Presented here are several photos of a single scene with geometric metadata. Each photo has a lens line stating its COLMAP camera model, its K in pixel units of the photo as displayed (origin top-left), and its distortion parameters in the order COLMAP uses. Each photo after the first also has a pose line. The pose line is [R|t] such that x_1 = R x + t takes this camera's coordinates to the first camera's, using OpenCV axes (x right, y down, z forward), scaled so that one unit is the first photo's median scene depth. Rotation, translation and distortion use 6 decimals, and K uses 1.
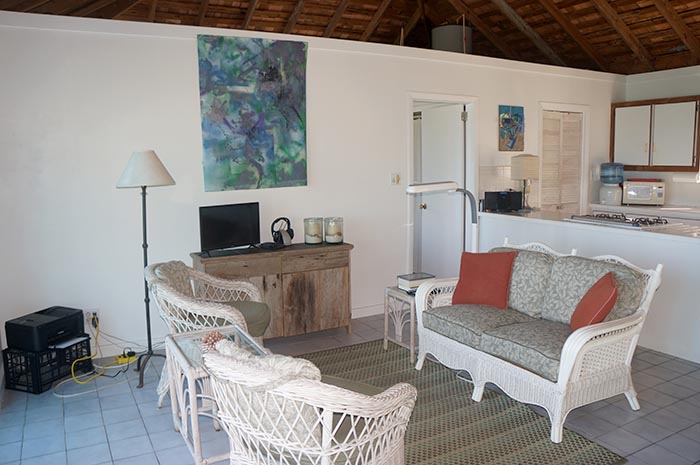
lens RADIAL K [[553.1, 0, 347.9], [0, 553.1, 233.6], [0, 0, 1]] dist [-0.144706, 0.075245]
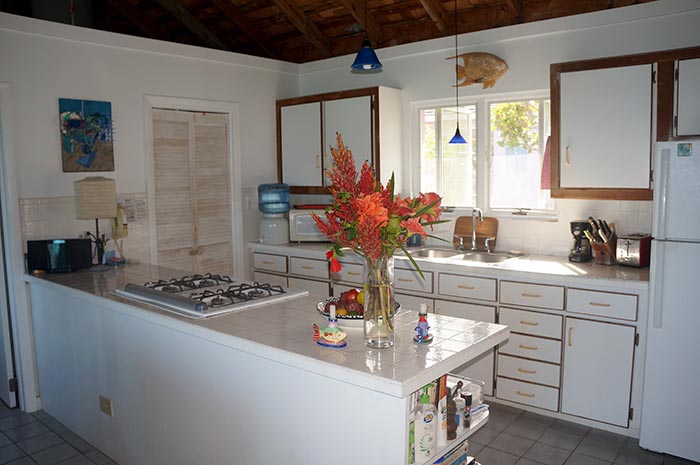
lens RADIAL K [[553.1, 0, 347.6], [0, 553.1, 229.3], [0, 0, 1]] dist [-0.144706, 0.075245]
pose [[0.933285, -0.042418, 0.356623, 0.328313], [0.055954, 0.998048, -0.027721, -0.047719], [-0.354751, 0.045826, 0.933837, 0.295532]]
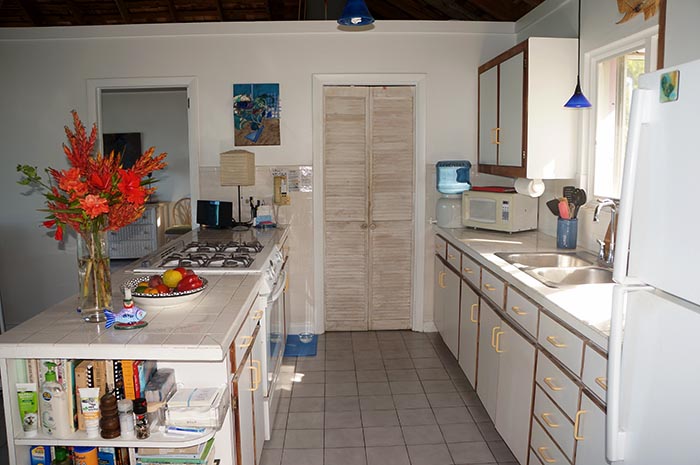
lens RADIAL K [[553.1, 0, 348.6], [0, 553.1, 232.1], [0, 0, 1]] dist [-0.144706, 0.075245]
pose [[0.892389, 0.064592, -0.446621, 0.688872], [-0.061597, 0.997875, 0.021241, -0.054840], [0.447044, 0.008555, 0.894471, 0.368243]]
